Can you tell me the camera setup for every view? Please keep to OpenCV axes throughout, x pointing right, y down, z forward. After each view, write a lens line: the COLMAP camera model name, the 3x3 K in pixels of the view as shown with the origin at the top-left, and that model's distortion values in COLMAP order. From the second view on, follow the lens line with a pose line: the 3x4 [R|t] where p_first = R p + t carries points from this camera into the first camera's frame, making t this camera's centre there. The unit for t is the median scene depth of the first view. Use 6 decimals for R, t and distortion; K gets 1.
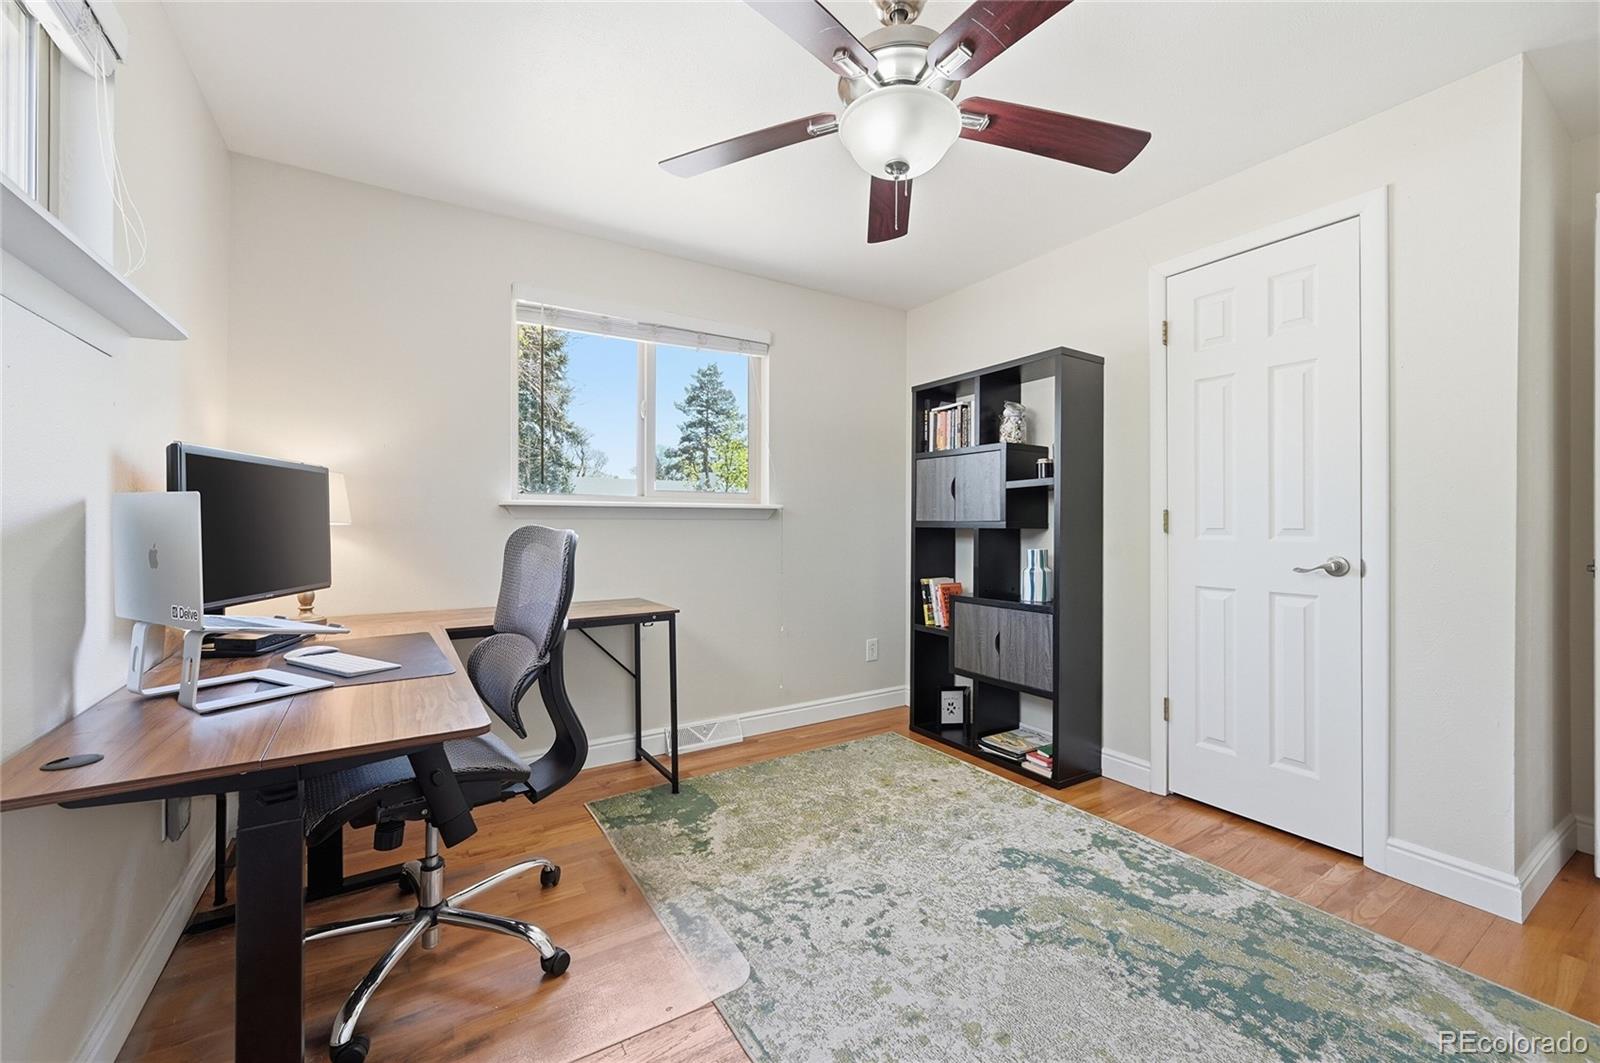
lens RADIAL K [[650.2, 0, 802.0], [0, 650.2, 531.3], [0, 0, 1]] dist [-0.000202, 0.000689]
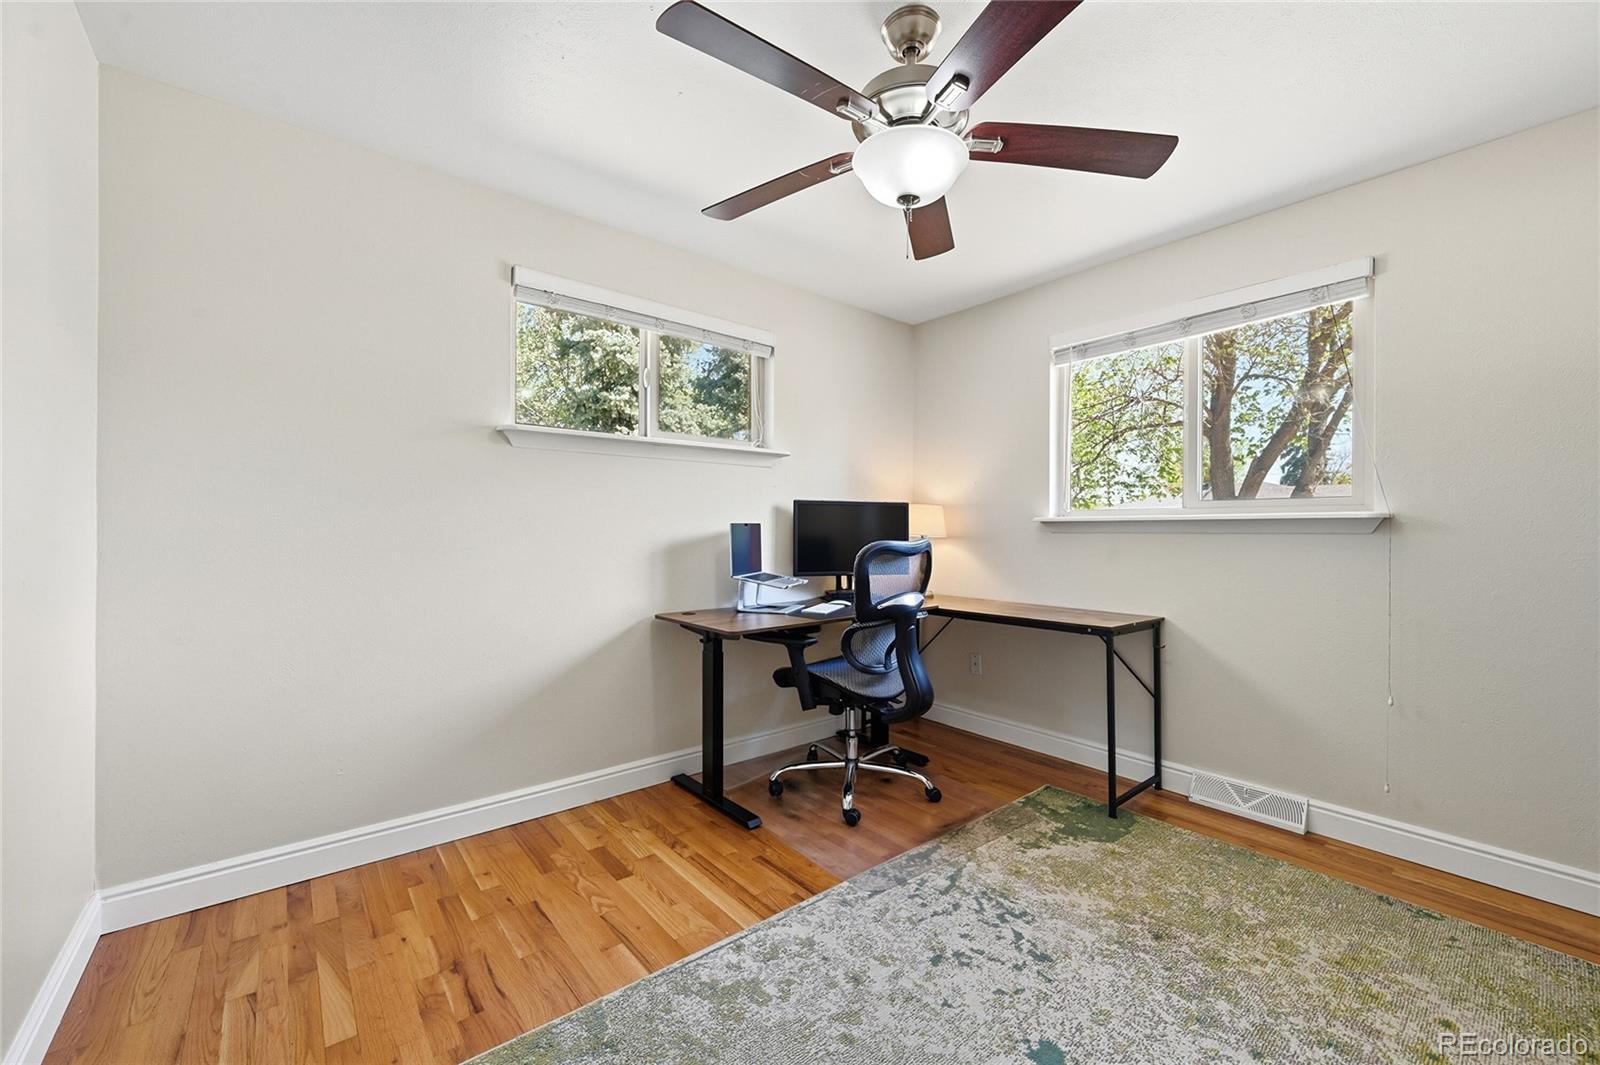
lens RADIAL K [[650.2, 0, 803.8], [0, 650.2, 528.2], [0, 0, 1]] dist [-0.000202, 0.000689]
pose [[0.107482, -0.005652, -0.994191, 0.877624], [-0.018452, 0.999800, -0.007678, -0.010809], [0.994036, 0.019171, 0.107356, 0.534489]]
